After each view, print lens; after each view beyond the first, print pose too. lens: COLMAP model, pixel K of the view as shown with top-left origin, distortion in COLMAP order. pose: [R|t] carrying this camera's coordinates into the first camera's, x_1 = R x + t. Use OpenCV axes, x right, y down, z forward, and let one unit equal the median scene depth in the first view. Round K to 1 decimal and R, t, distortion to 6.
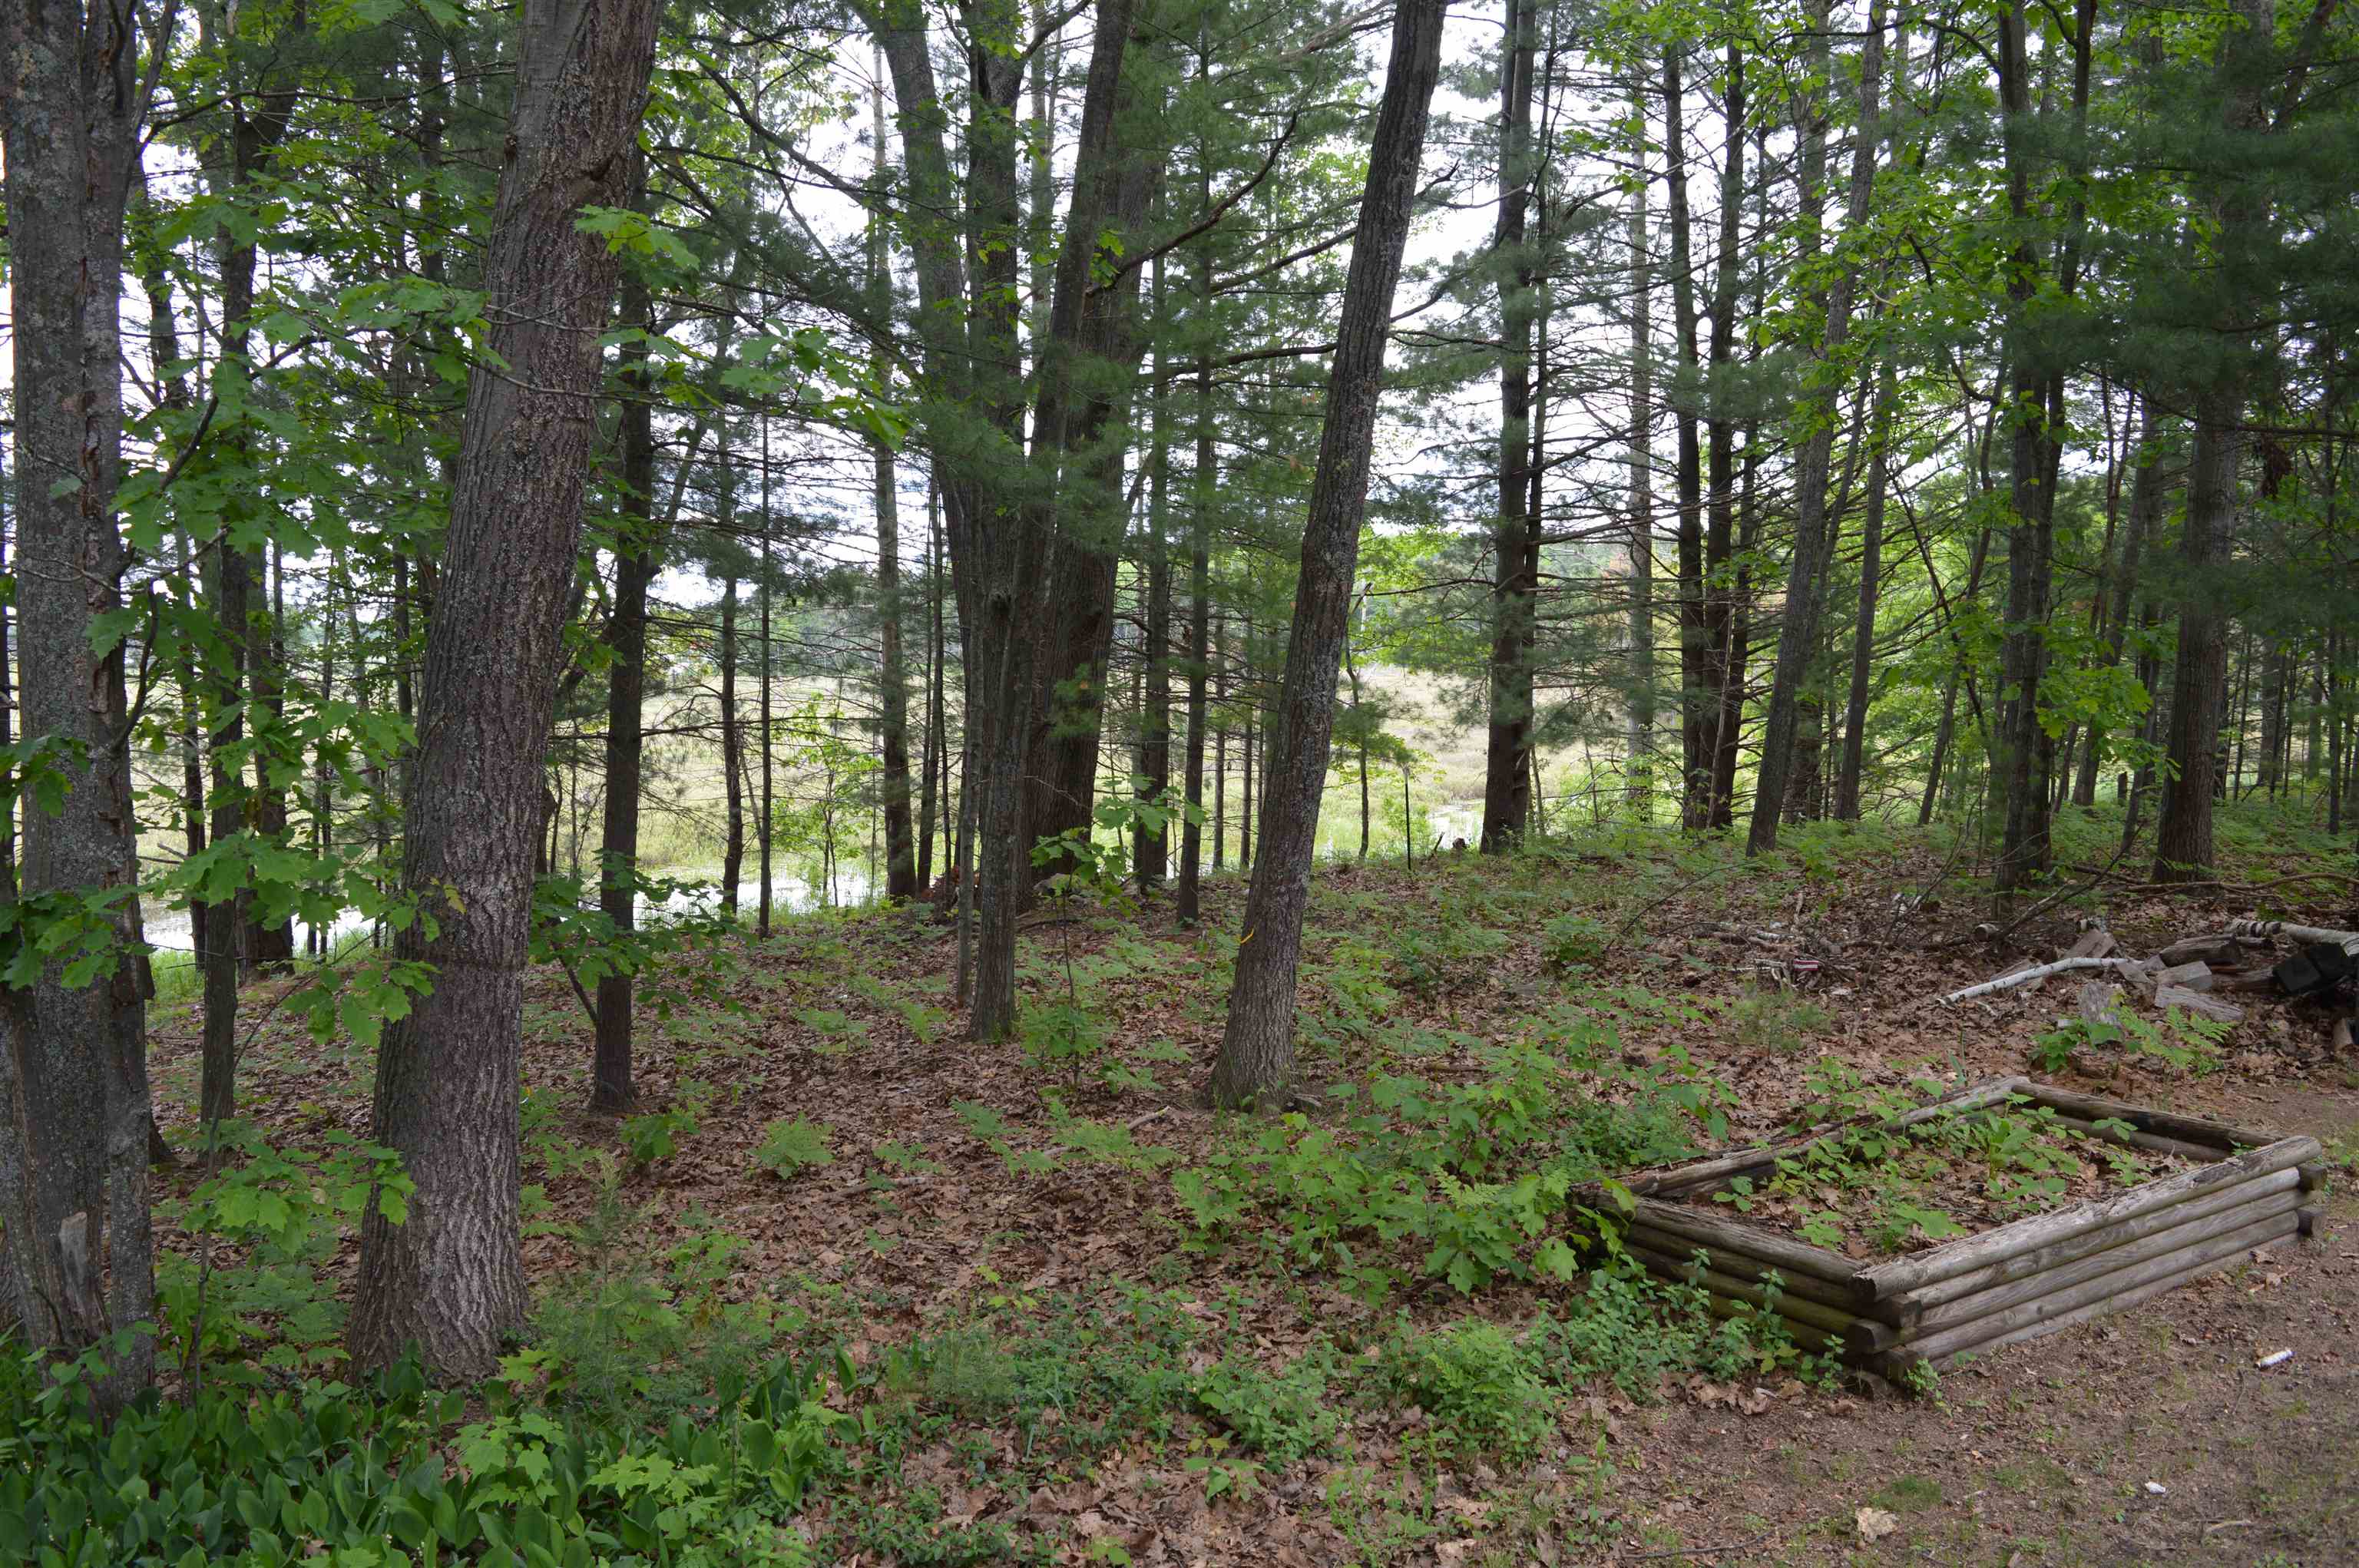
lens RADIAL K [[1870.0, 0, 1179.5], [0, 1870.0, 784.0], [0, 0, 1]] dist [-0.097188, 0.028296]
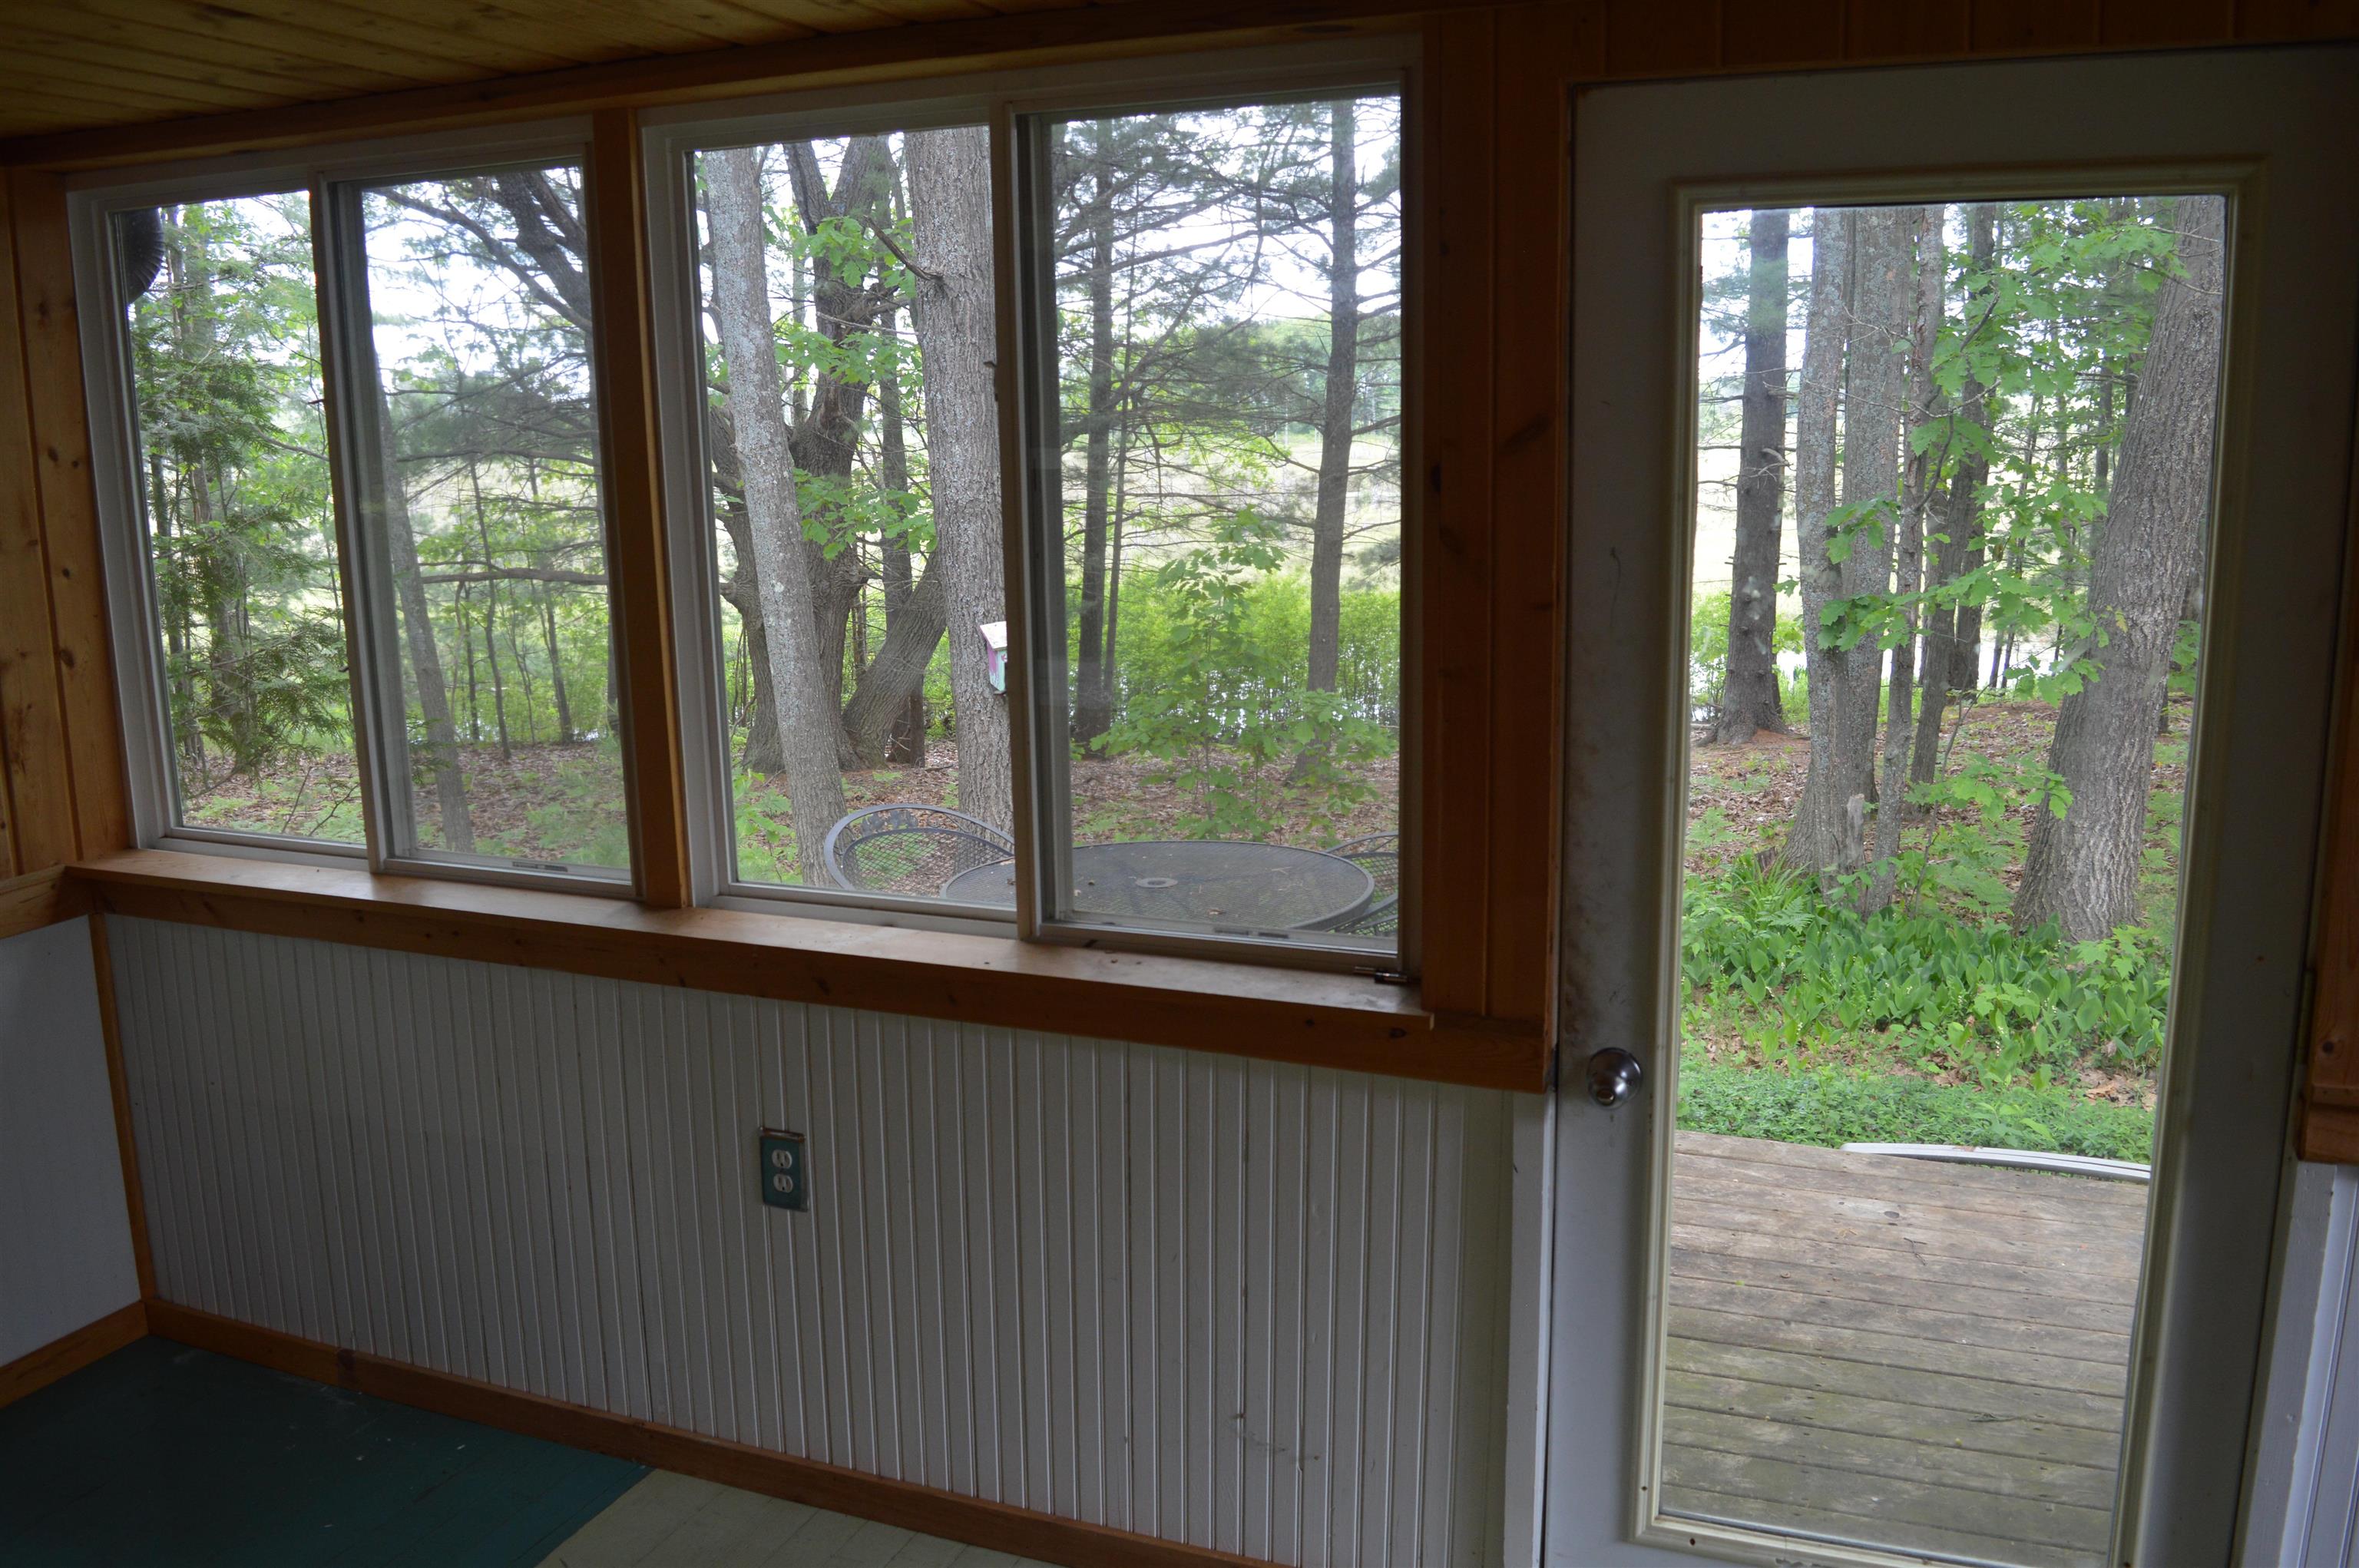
lens RADIAL K [[1870.0, 0, 1179.5], [0, 1870.0, 784.0], [0, 0, 1]] dist [-0.097188, 0.028296]
pose [[0.652162, 0.143392, -0.744395, 0.225099], [-0.043795, 0.987434, 0.151840, 0.002664], [0.756813, -0.066424, 0.650247, -0.540167]]
